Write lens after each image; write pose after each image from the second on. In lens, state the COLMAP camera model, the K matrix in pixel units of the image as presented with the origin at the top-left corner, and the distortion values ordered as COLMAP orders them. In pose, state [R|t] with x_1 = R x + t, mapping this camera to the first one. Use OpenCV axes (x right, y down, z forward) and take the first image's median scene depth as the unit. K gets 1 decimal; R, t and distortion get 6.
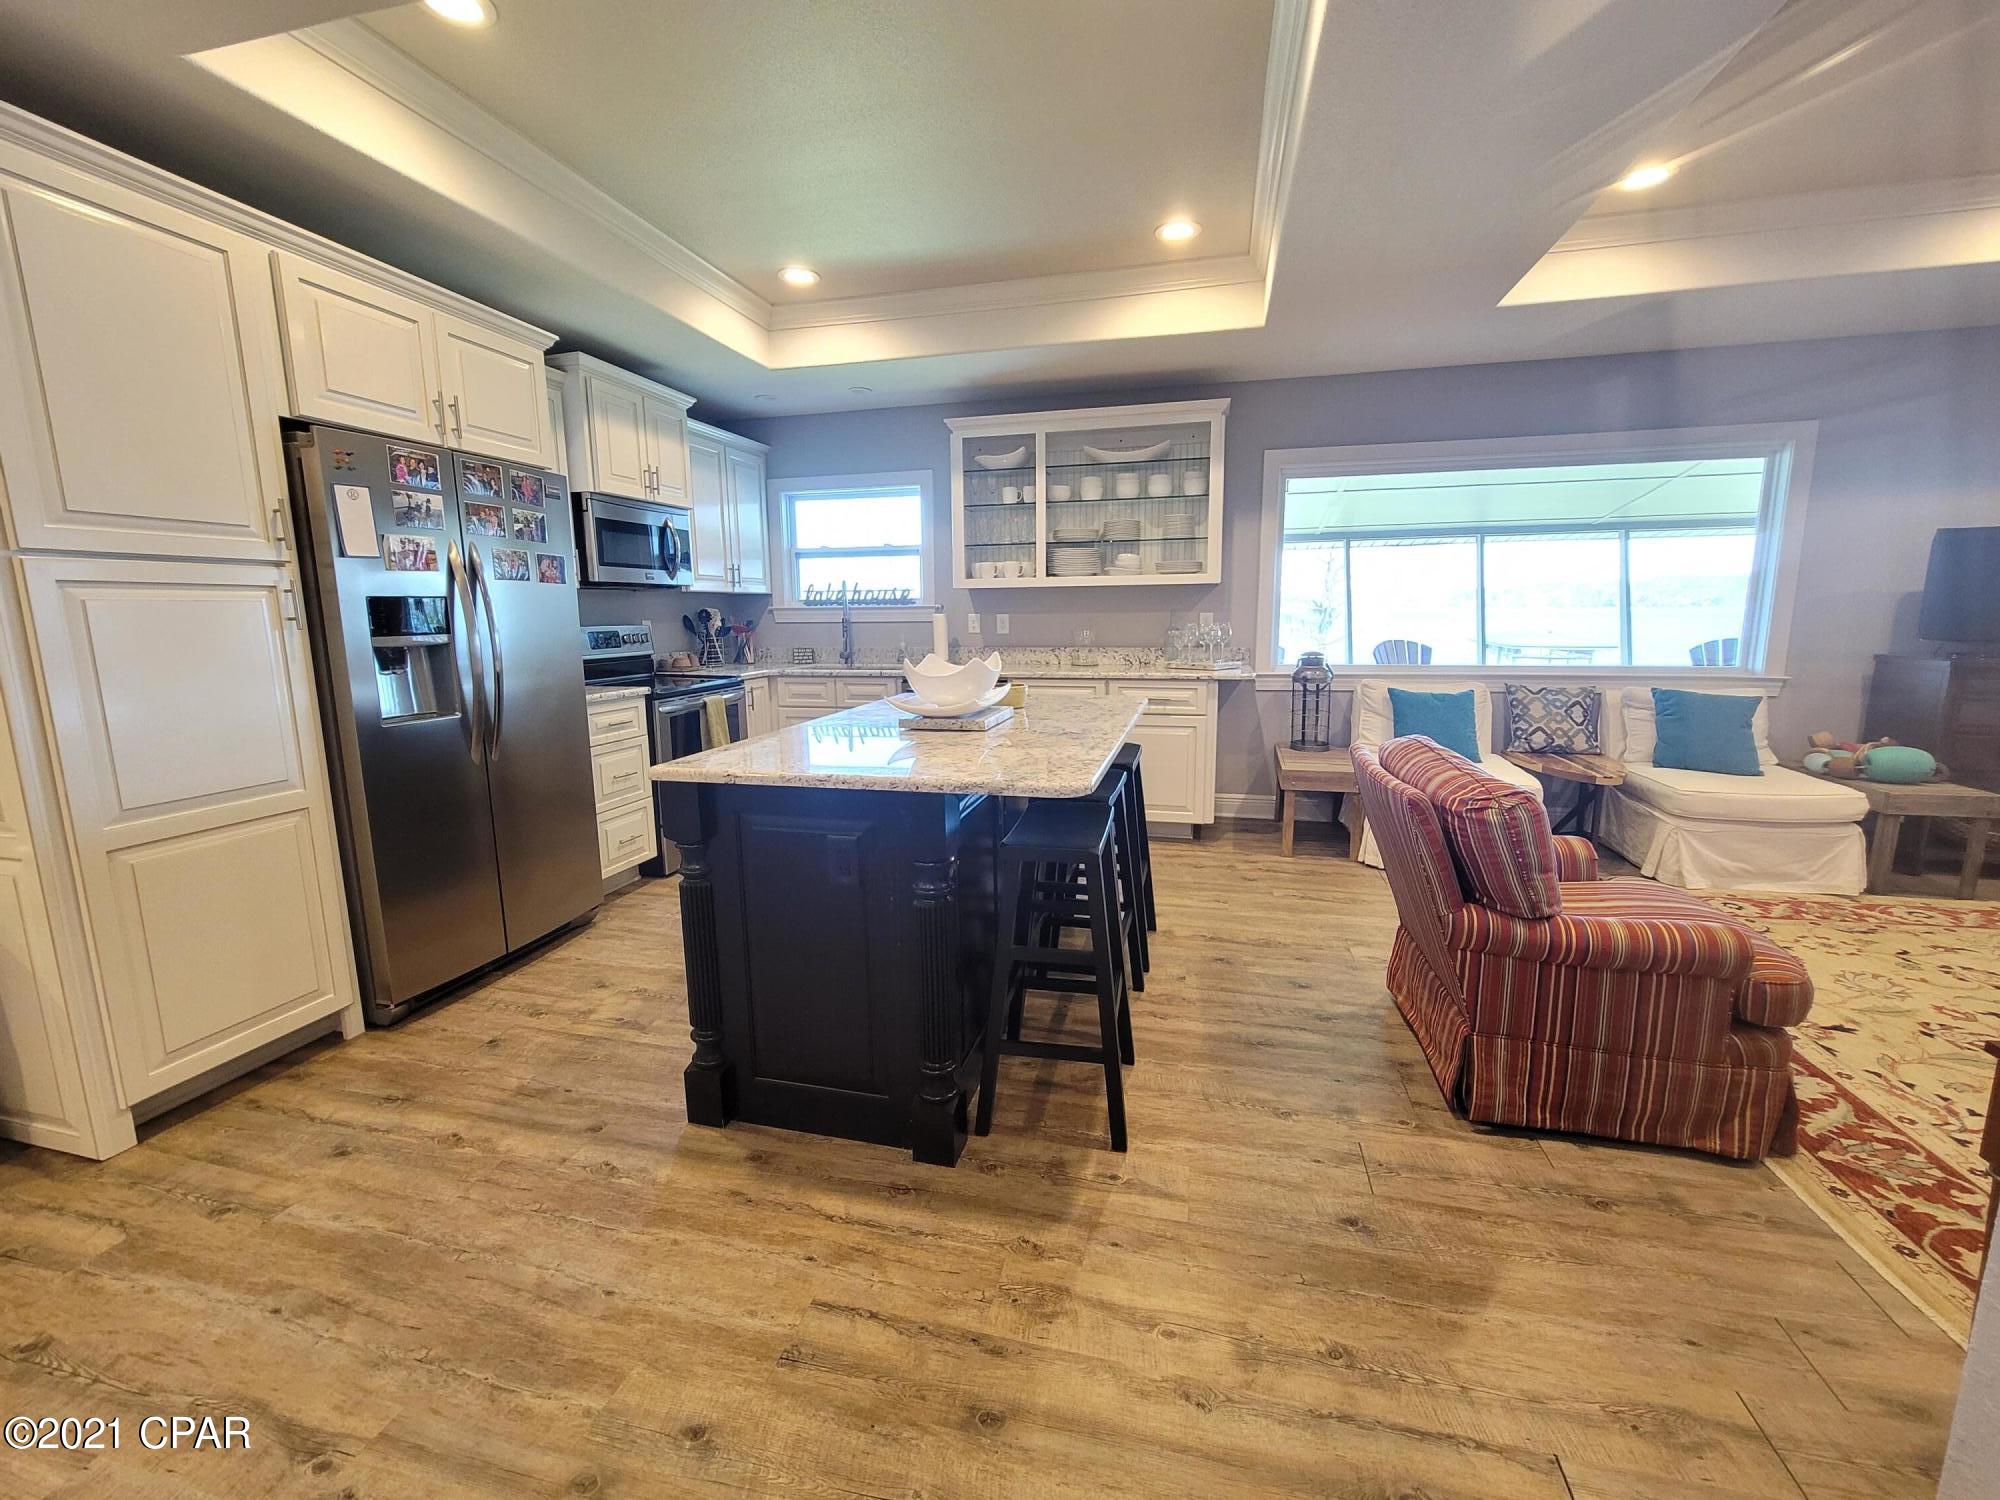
lens RADIAL K [[815.7, 0, 999.0], [0, 815.7, 742.9], [0, 0, 1]] dist [-0.001196, -0.000141]
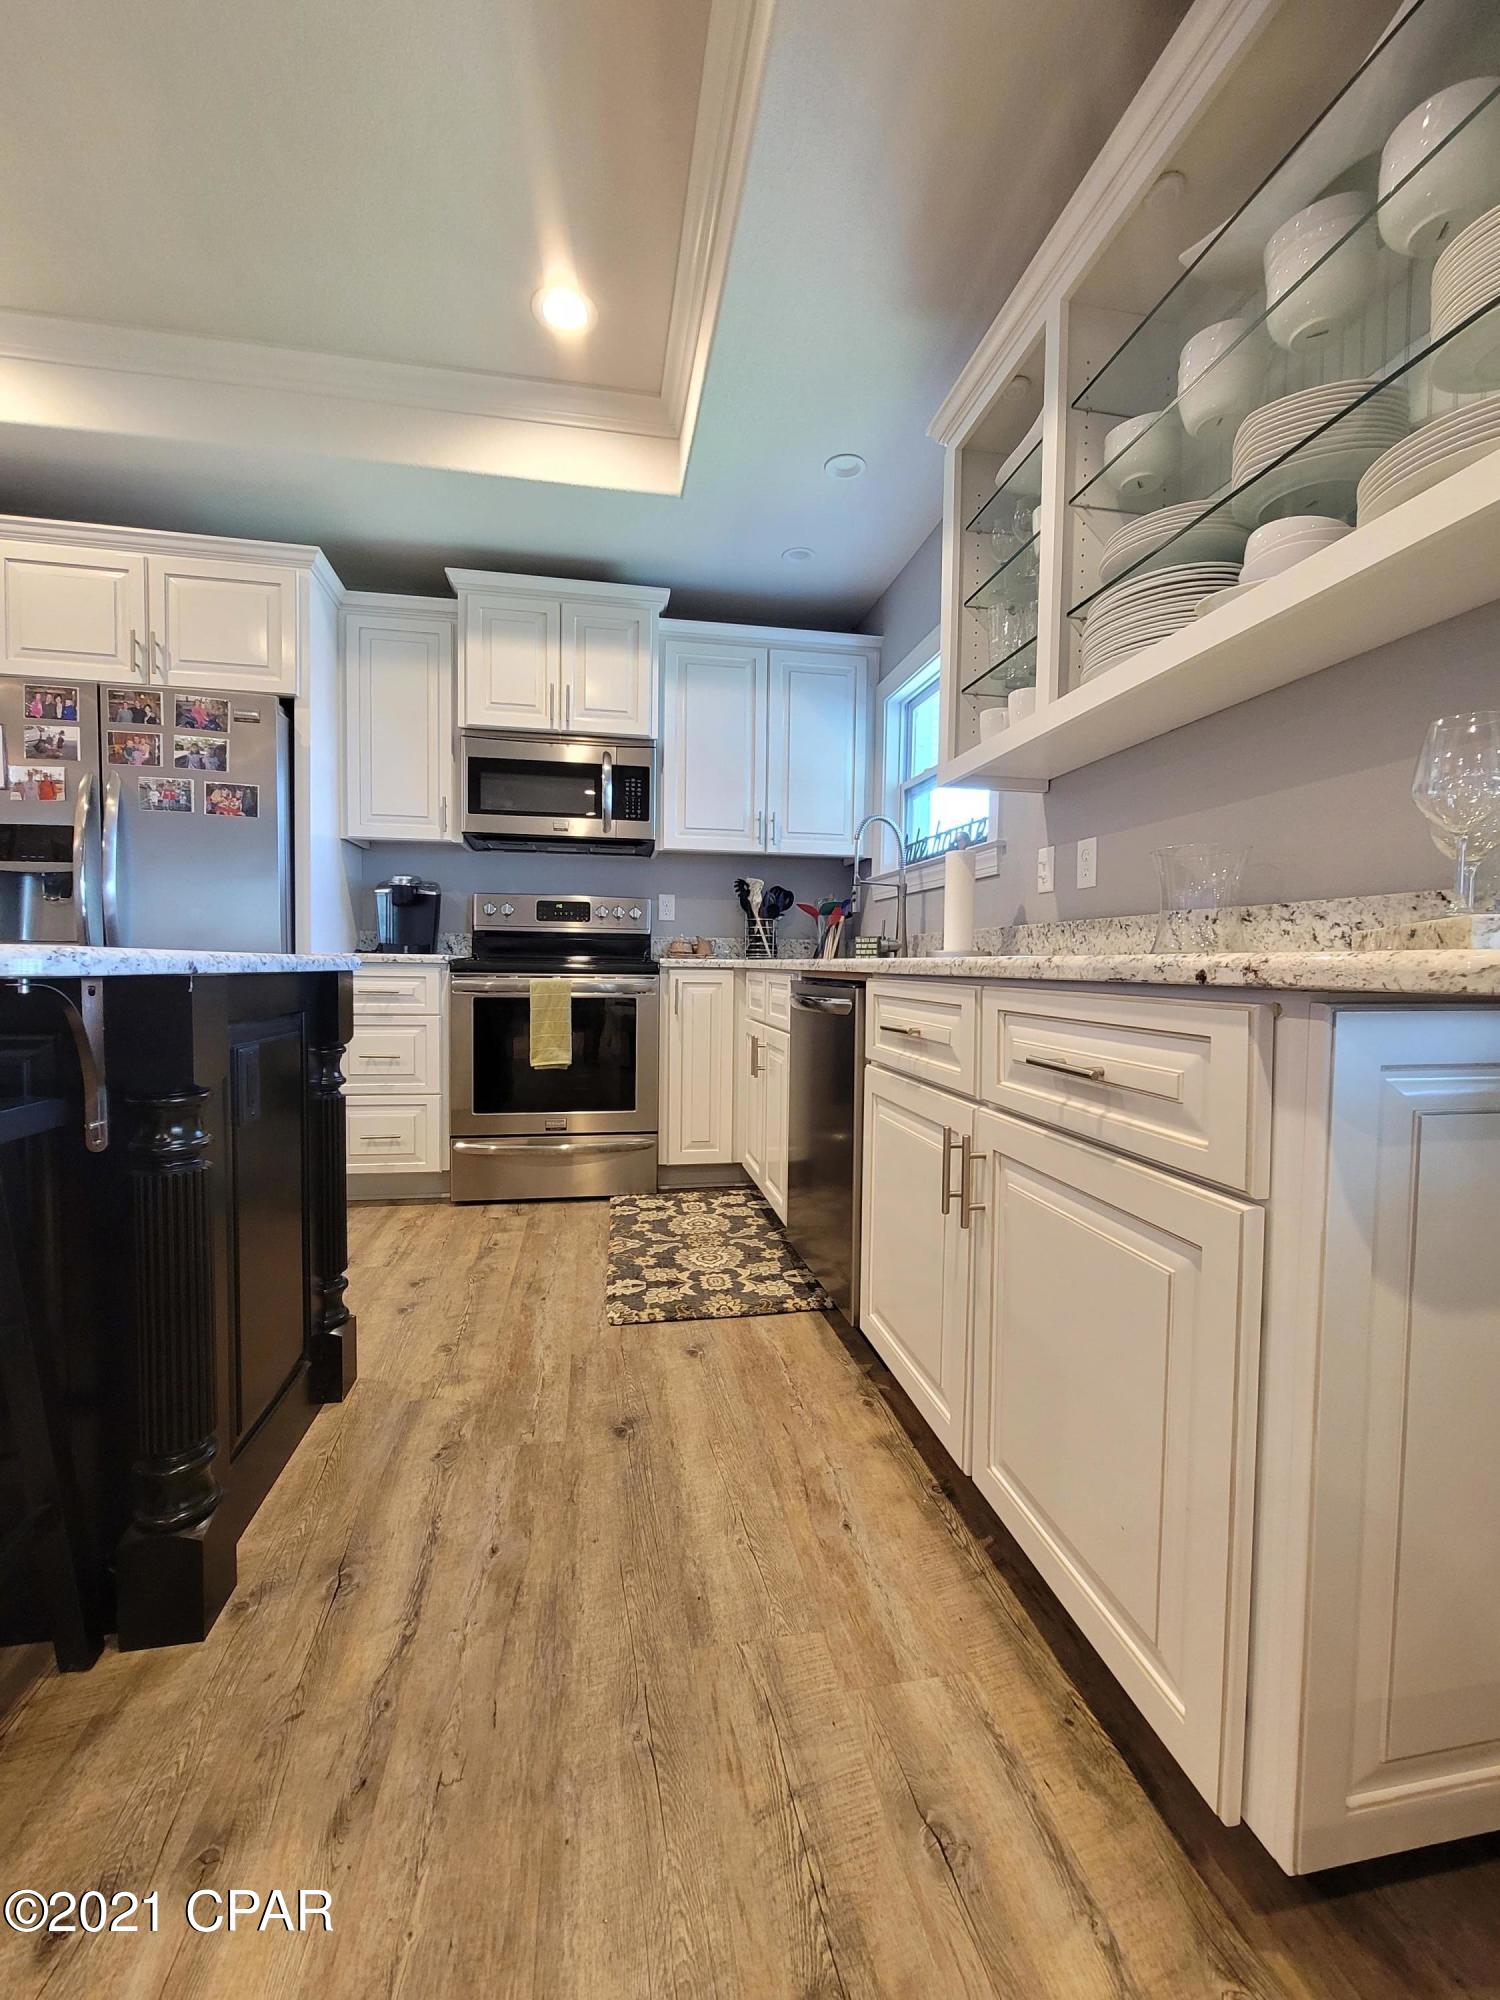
lens RADIAL K [[815.7, 0, 747.6], [0, 815.7, 997.5], [0, 0, 1]] dist [-0.001196, -0.000141]
pose [[0.419151, 0.054463, -0.906282, 0.517609], [-0.163977, 0.986325, -0.016565, -0.078979], [0.892986, 0.155553, 0.422349, 1.178678]]
